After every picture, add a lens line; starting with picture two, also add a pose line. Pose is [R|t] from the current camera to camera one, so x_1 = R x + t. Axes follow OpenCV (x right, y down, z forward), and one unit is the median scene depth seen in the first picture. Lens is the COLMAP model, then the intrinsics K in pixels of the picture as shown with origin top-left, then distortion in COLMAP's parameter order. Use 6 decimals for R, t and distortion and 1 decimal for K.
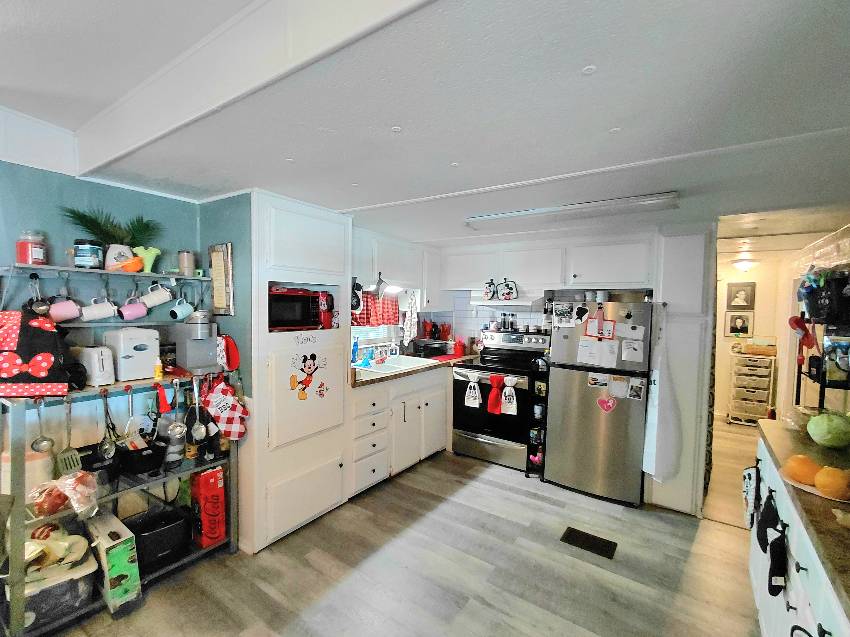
lens RADIAL K [[399.2, 0, 425.0], [0, 399.2, 318.5], [0, 0, 1]] dist [0.003408, 0.000776]
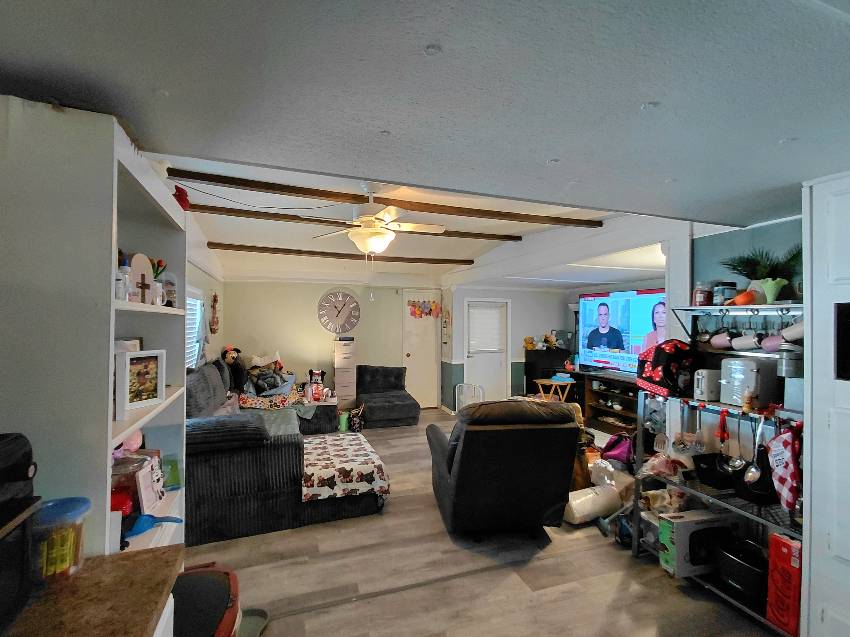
lens RADIAL K [[399.2, 0, 425.0], [0, 399.2, 318.5], [0, 0, 1]] dist [0.003408, 0.000776]
pose [[-0.571552, -0.036713, -0.819744, 0.411331], [-0.056890, 0.998368, -0.005047, -0.016811], [0.818591, 0.043750, -0.572708, 0.586401]]
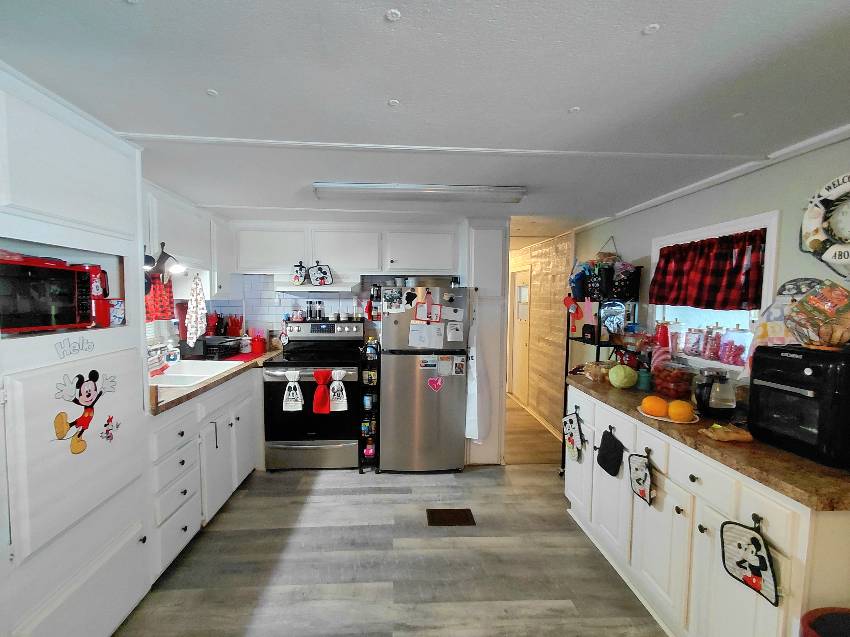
lens RADIAL K [[394.1, 0, 426.6], [0, 394.1, 319.2], [0, 0, 1]] dist [0.001065, -0.000081]
pose [[0.778287, -0.045722, 0.626241, -0.197025], [0.030874, 0.998926, 0.034562, 0.006763], [-0.627149, -0.007565, 0.778863, 0.189707]]
